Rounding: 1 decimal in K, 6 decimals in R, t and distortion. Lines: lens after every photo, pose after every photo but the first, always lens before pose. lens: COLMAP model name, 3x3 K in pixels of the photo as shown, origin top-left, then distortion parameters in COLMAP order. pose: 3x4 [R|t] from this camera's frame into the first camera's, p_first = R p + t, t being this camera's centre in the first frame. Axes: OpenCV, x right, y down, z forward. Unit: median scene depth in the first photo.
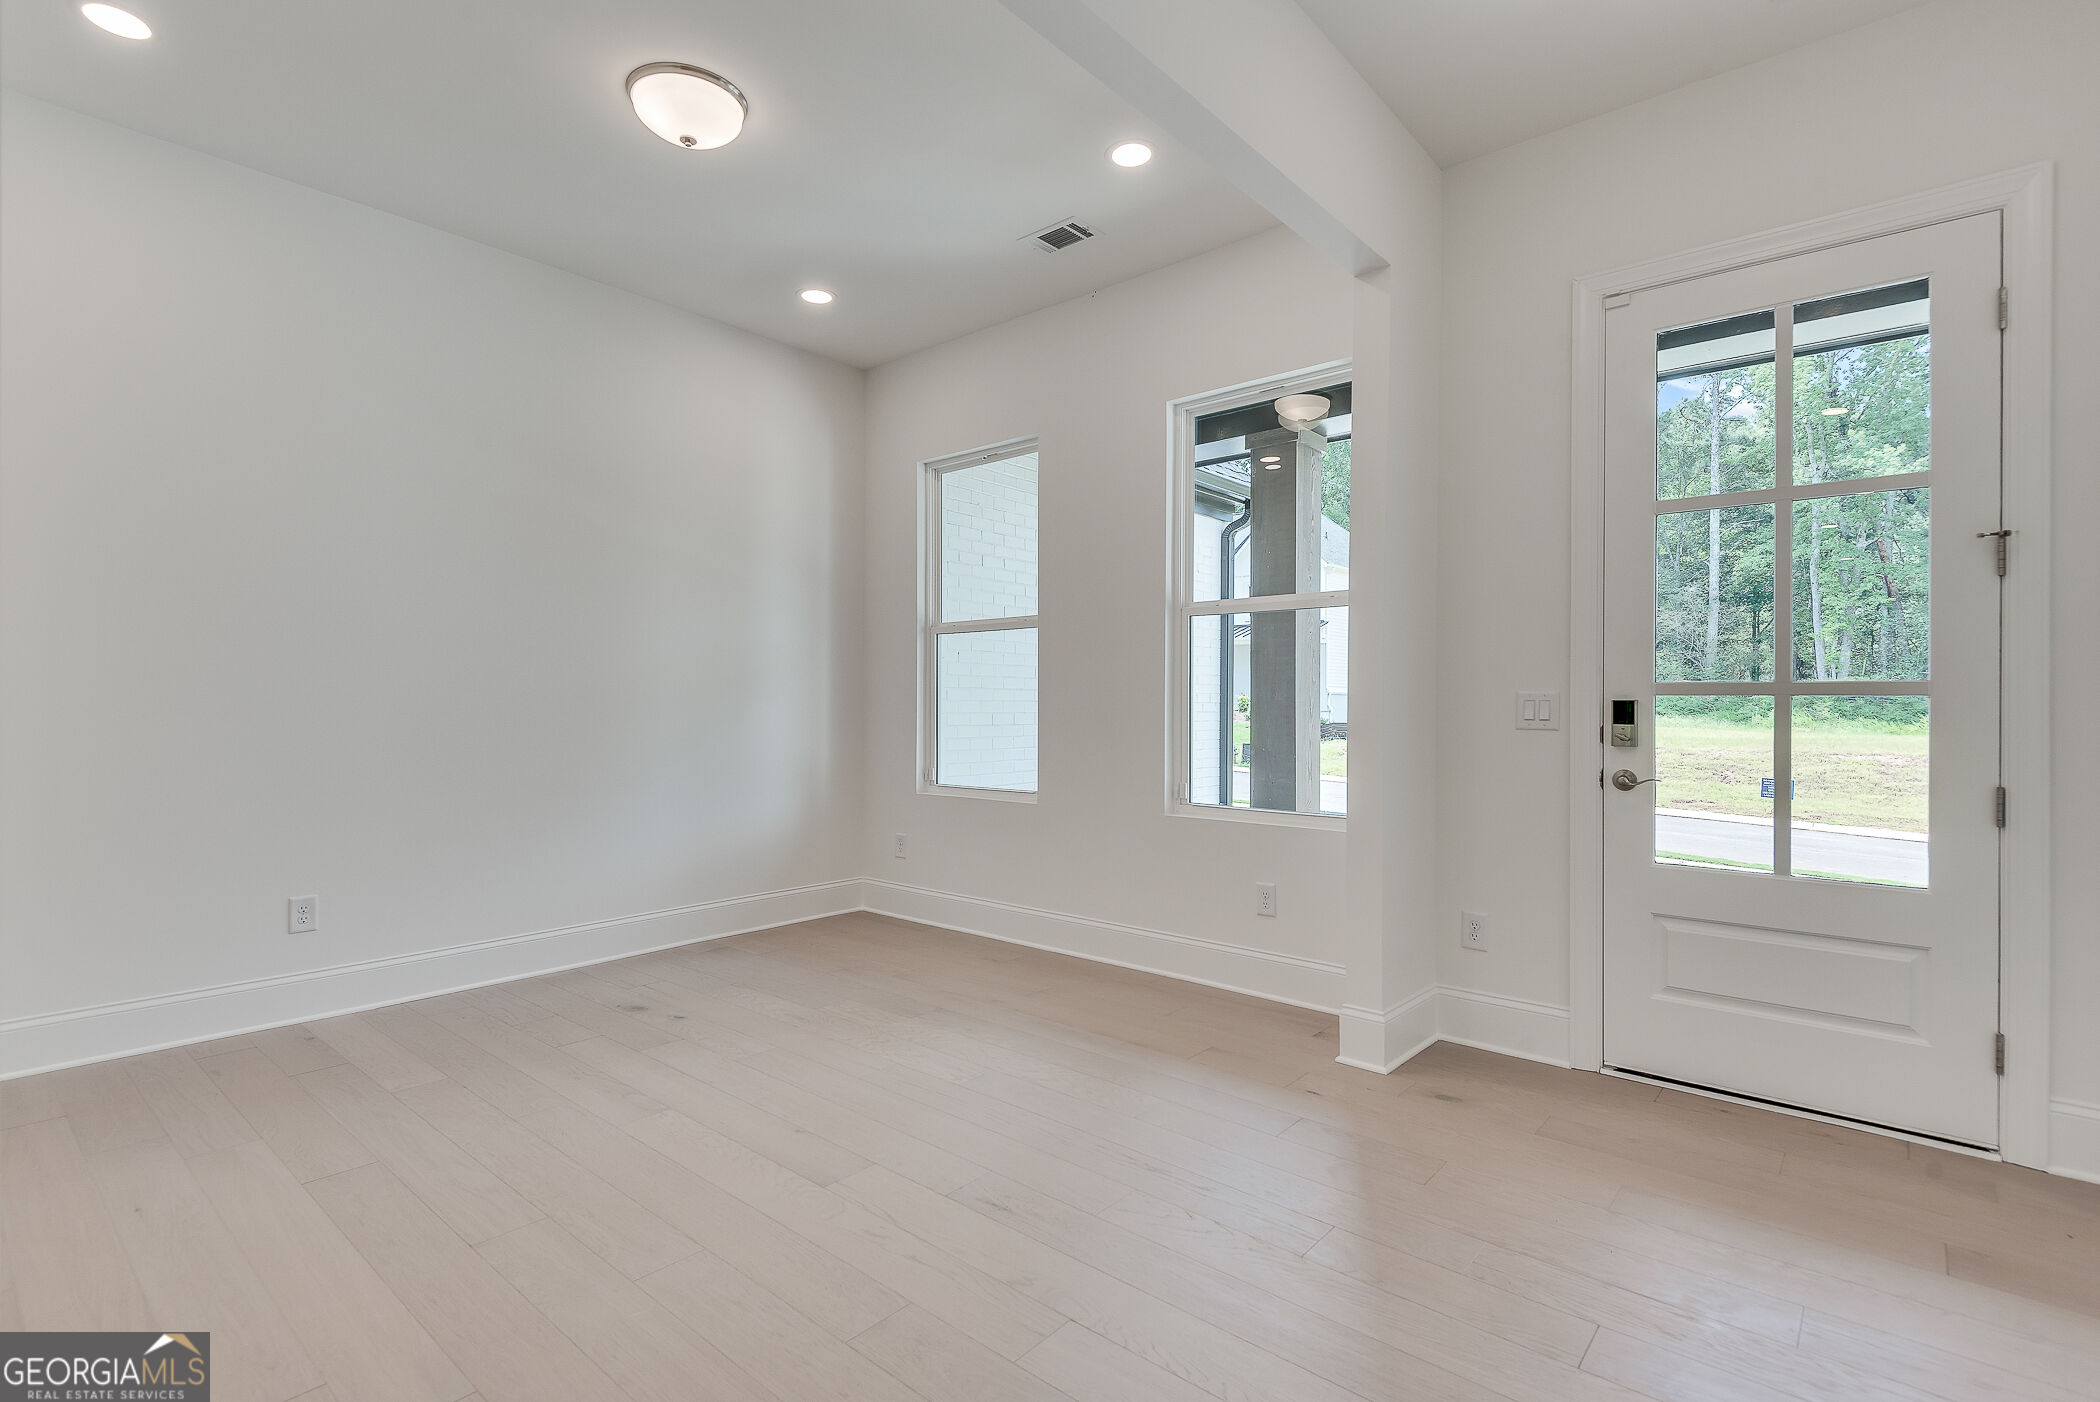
lens RADIAL K [[990.3, 0, 1037.0], [0, 990.3, 724.8], [0, 0, 1]] dist [0.000454, -0.000191]
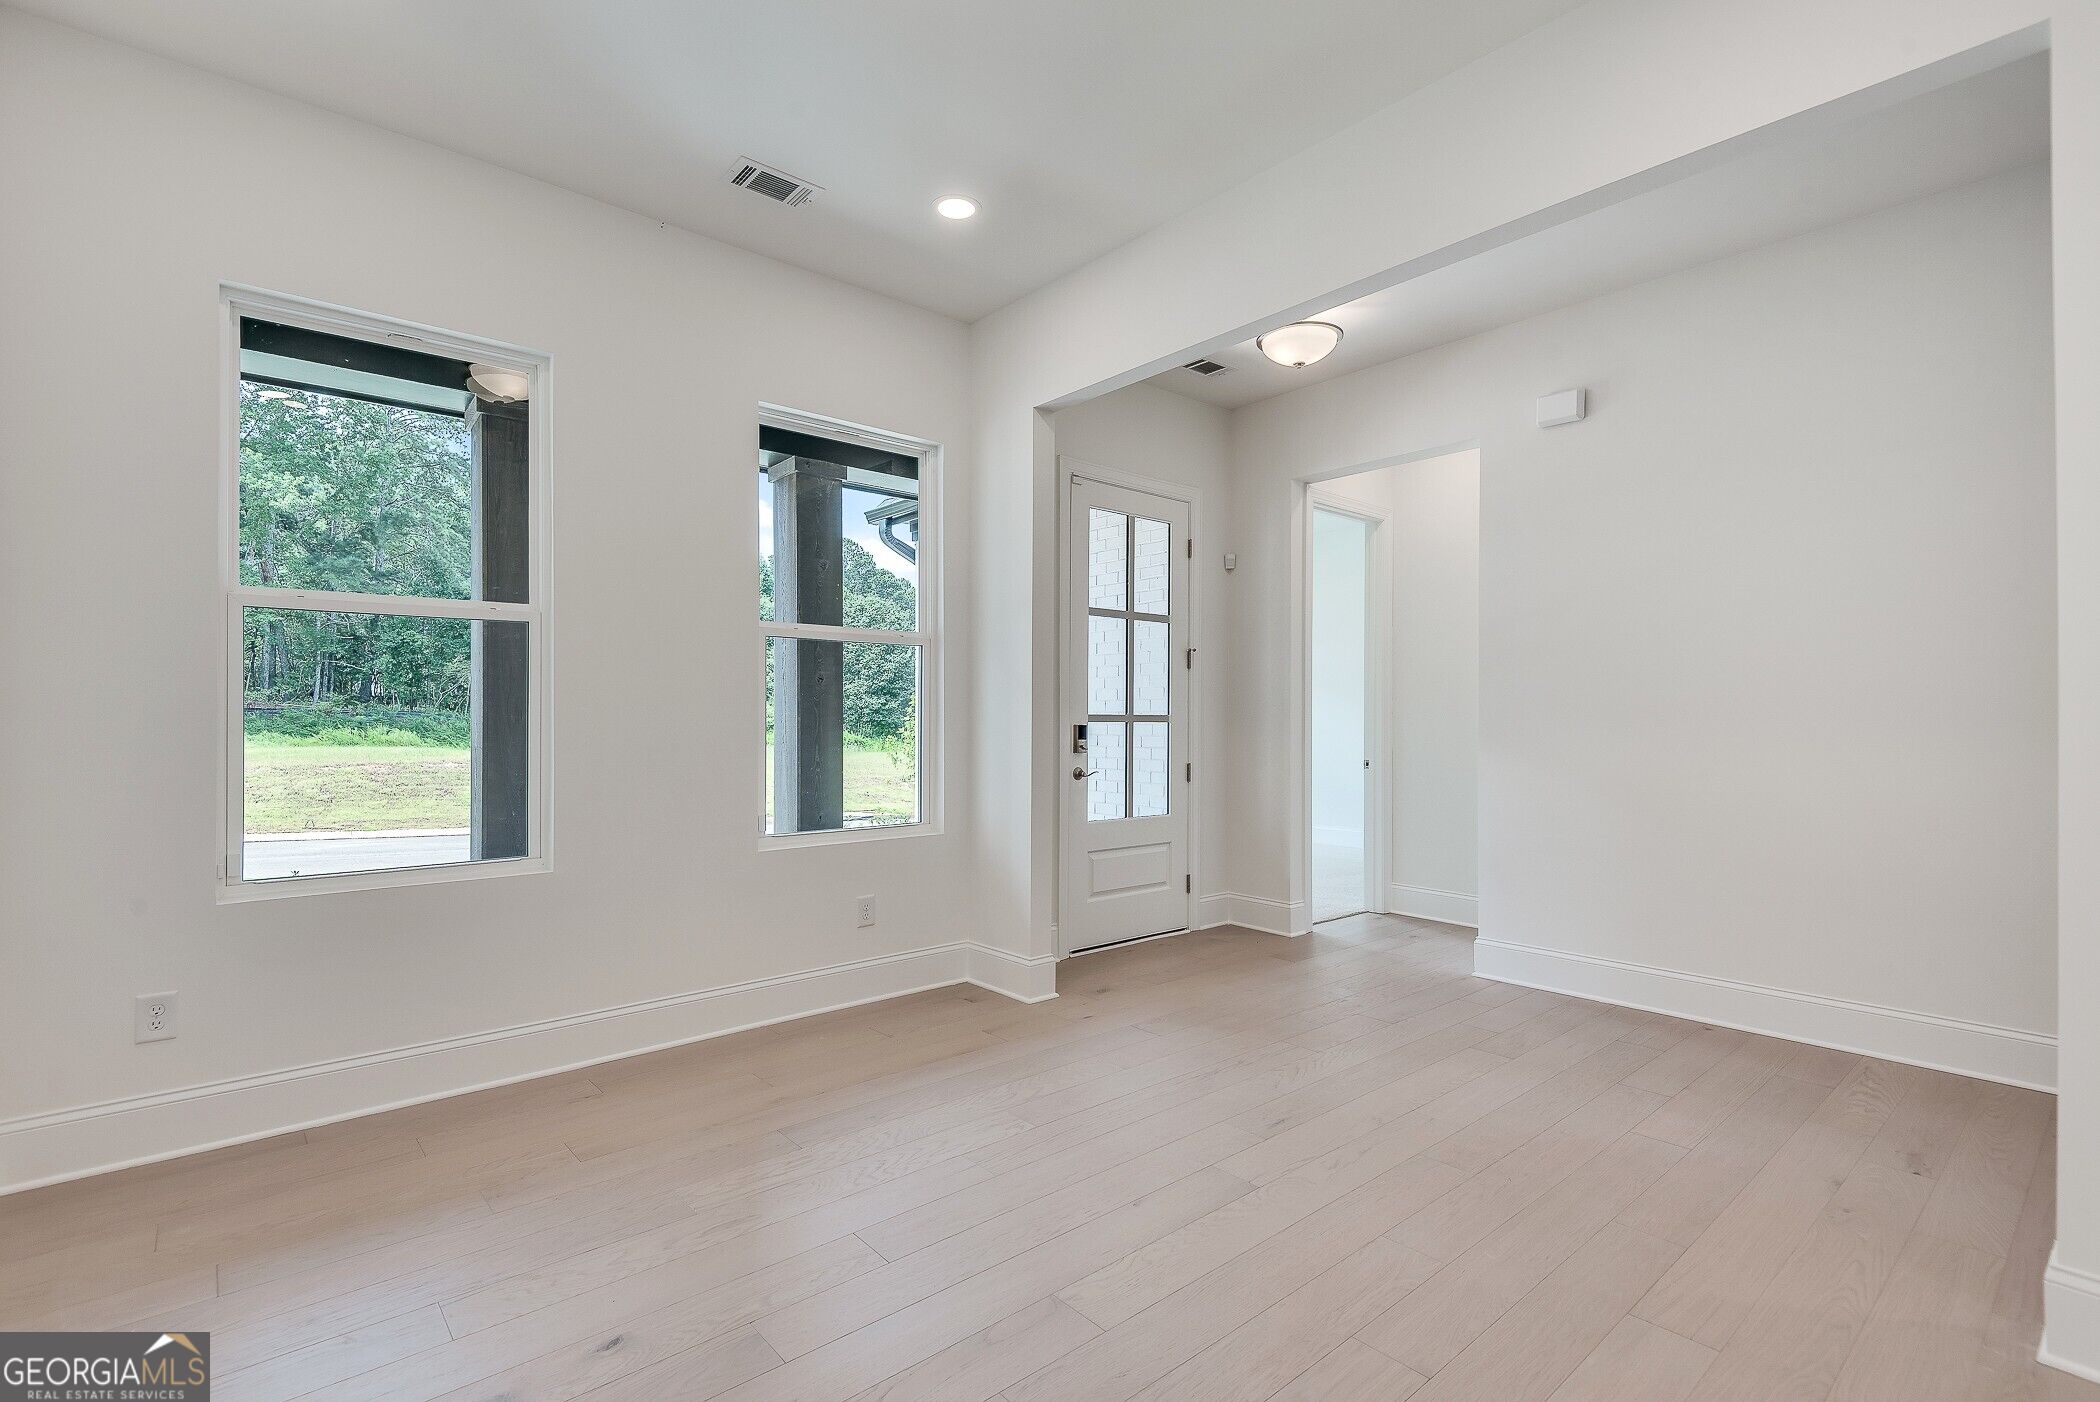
lens RADIAL K [[990.3, 0, 1037.0], [0, 990.3, 724.8], [0, 0, 1]] dist [0.000454, -0.000191]
pose [[0.123896, -0.012509, 0.992216, -0.795881], [0.024975, 0.999643, 0.009484, -0.032304], [-0.991981, 0.023606, 0.124164, 0.659090]]
